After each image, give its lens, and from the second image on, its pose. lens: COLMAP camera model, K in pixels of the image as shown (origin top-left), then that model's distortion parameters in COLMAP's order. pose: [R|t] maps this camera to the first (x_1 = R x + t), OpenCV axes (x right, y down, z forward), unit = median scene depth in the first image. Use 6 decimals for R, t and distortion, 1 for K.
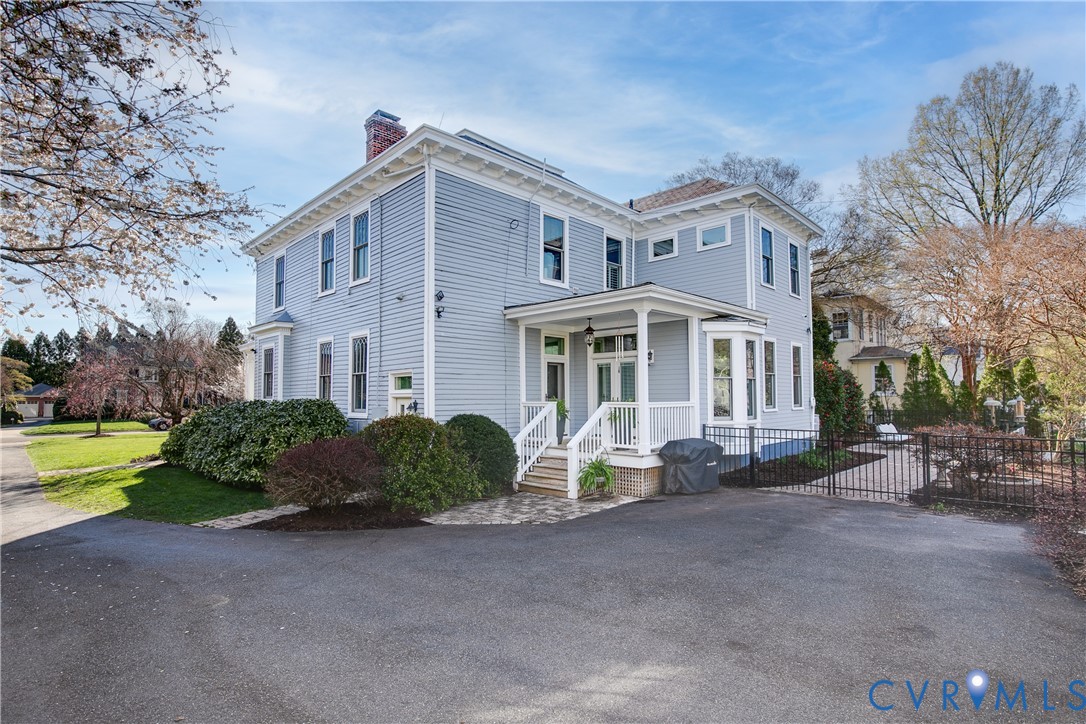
lens RADIAL K [[527.0, 0, 547.2], [0, 527.0, 367.7], [0, 0, 1]] dist [-0.023949, -0.000158]
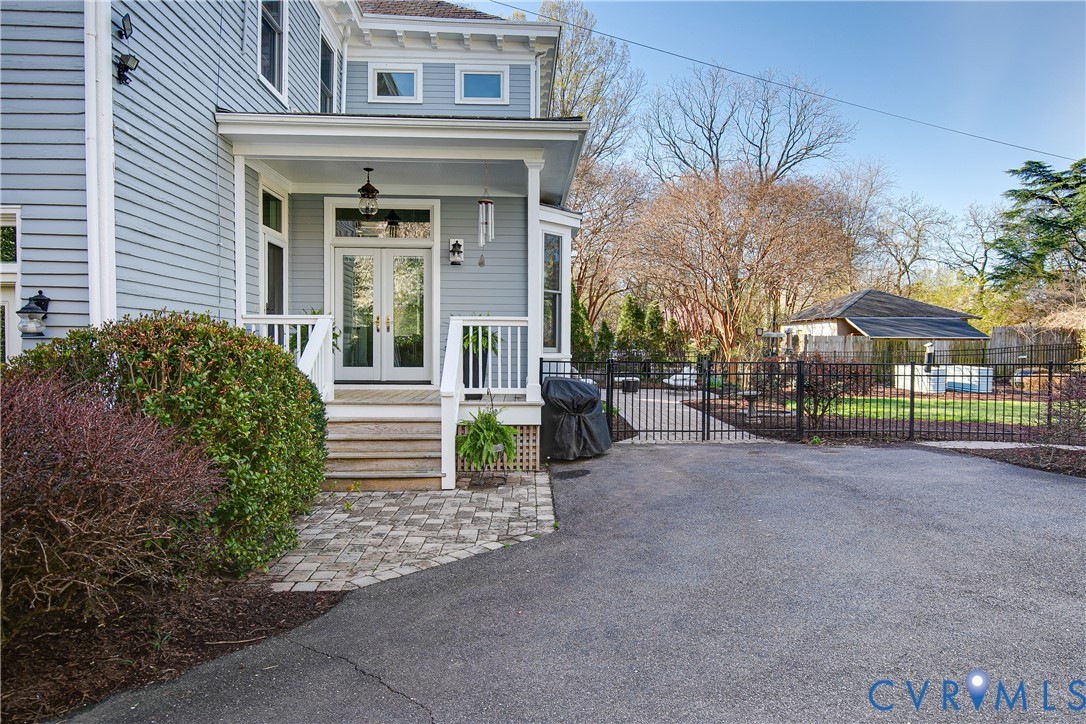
lens RADIAL K [[690.0, 0, 543.8], [0, 690.0, 358.6], [0, 0, 1]] dist [-0.005246, 0.001767]
pose [[0.680138, -0.001904, 0.733082, -0.370955], [-0.050201, 0.997528, 0.049167, 0.068390], [-0.731363, -0.070241, 0.678361, 0.415616]]
